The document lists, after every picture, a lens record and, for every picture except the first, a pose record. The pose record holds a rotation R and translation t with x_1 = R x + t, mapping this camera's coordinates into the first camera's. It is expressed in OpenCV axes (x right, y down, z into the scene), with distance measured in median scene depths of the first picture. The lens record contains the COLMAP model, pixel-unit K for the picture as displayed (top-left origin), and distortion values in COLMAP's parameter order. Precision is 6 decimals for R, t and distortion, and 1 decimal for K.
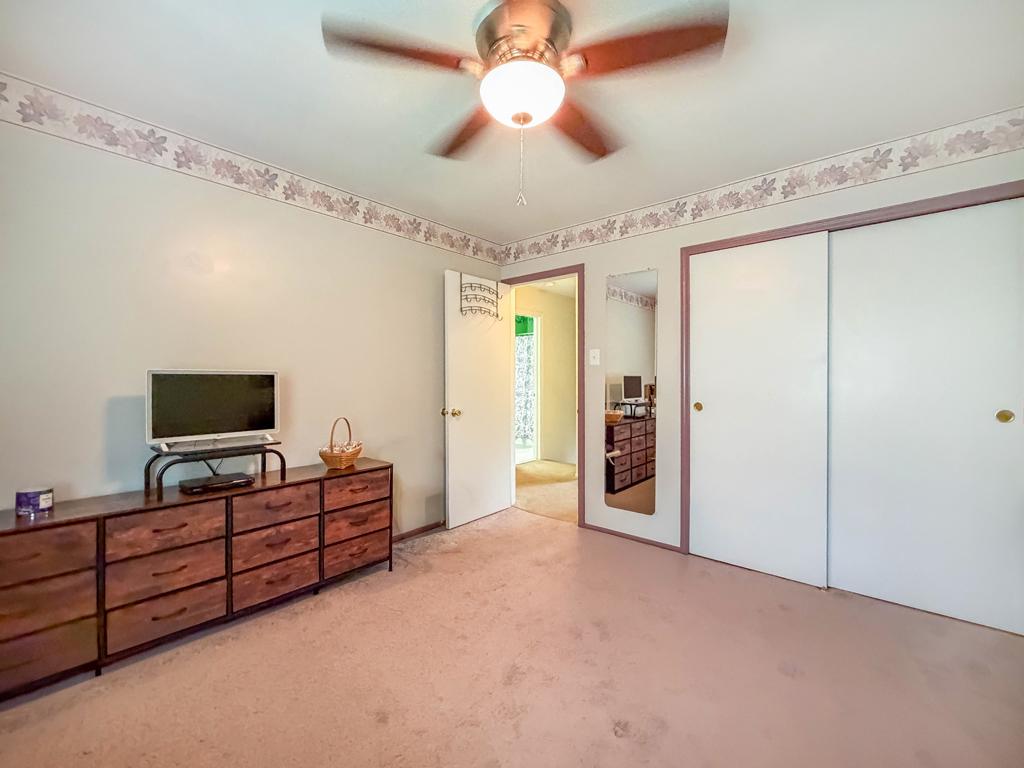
lens RADIAL K [[418.6, 0, 506.7], [0, 418.6, 379.4], [0, 0, 1]] dist [0.000079, -0.000022]
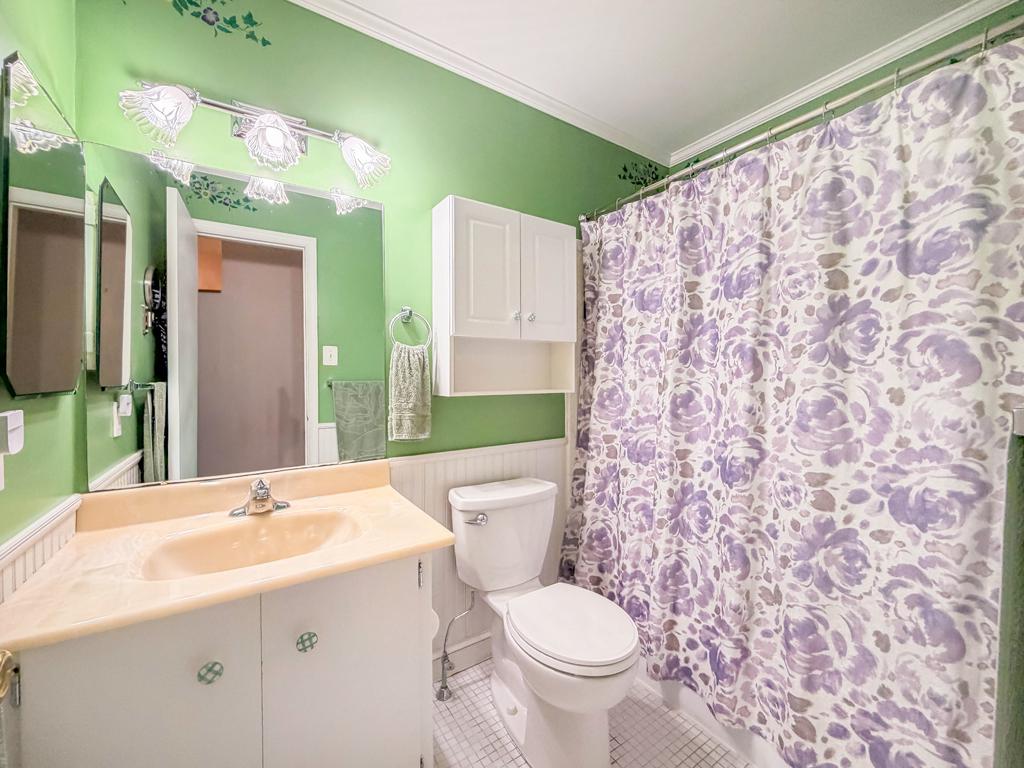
lens RADIAL K [[418.6, 0, 506.7], [0, 418.6, 379.4], [0, 0, 1]] dist [0.000079, -0.000022]
pose [[0.964636, -0.001707, -0.263580, 0.019324], [0.003065, 0.999984, 0.004740, -0.005200], [0.263568, -0.005380, 0.964626, 0.773690]]
